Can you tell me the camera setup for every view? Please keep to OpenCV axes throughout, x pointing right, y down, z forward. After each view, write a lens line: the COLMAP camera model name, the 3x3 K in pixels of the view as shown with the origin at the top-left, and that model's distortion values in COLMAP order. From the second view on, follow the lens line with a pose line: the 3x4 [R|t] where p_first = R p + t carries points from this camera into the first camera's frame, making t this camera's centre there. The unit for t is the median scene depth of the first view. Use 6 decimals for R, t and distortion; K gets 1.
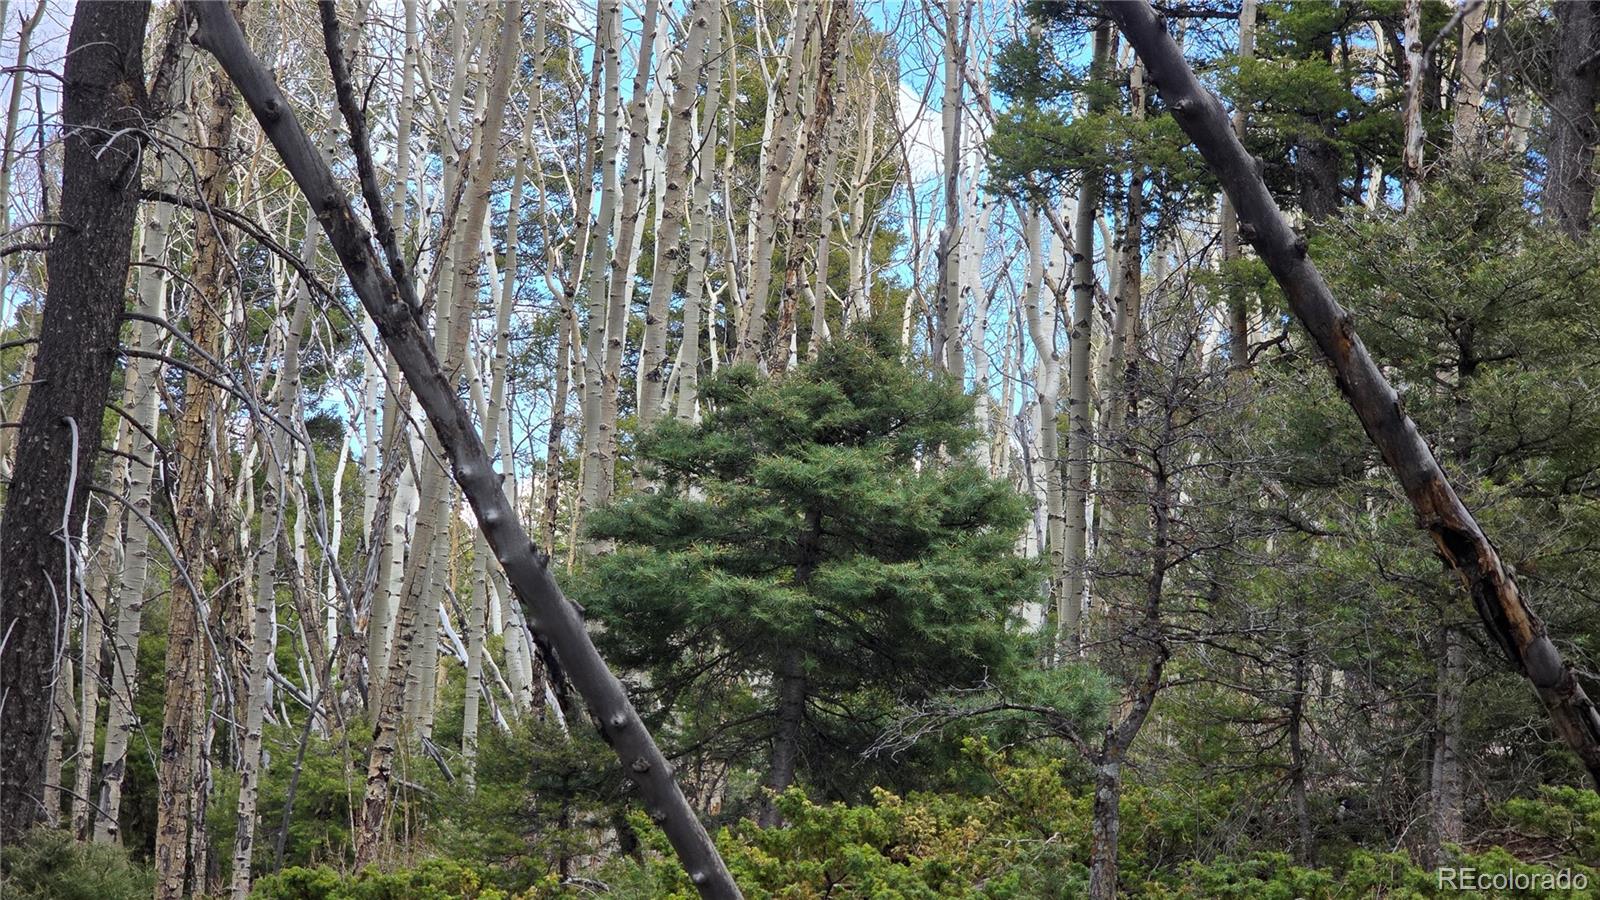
lens RADIAL K [[3156.4, 0, 901.5], [0, 3156.4, 453.0], [0, 0, 1]] dist [-0.264997, 2.503879]
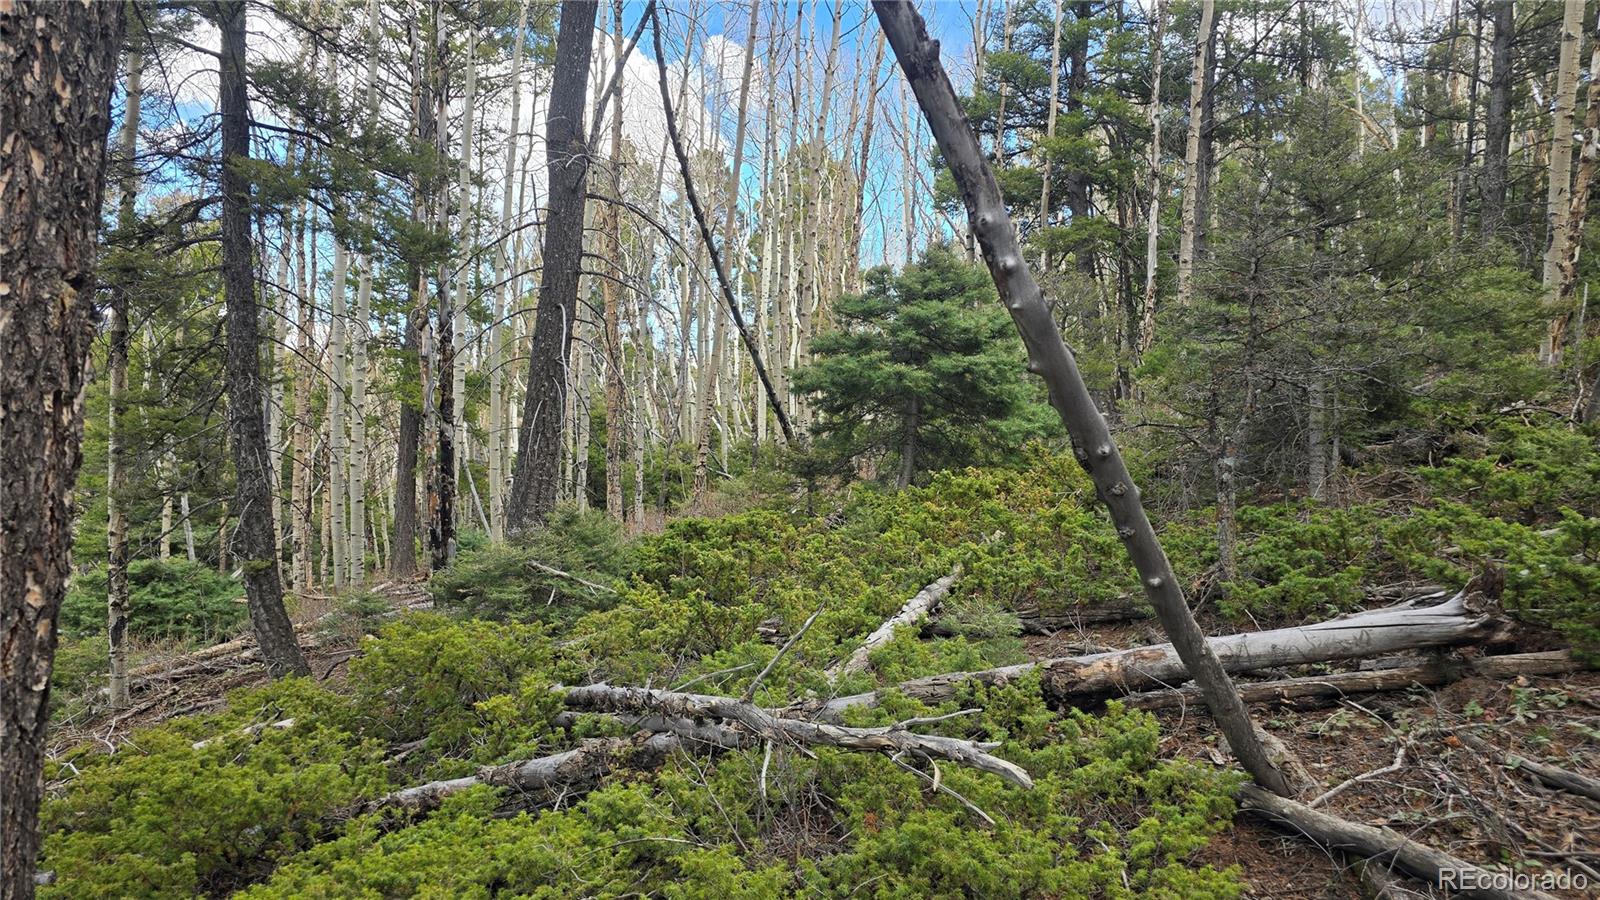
lens RADIAL K [[1153.1, 0, 861.2], [0, 1153.1, 447.8], [0, 0, 1]] dist [0.022277, -0.005784]
pose [[0.999180, -0.040420, -0.002471, -0.071843], [0.040465, 0.994188, 0.099767, 0.016239], [-0.001576, -0.099785, 0.995008, 0.242689]]
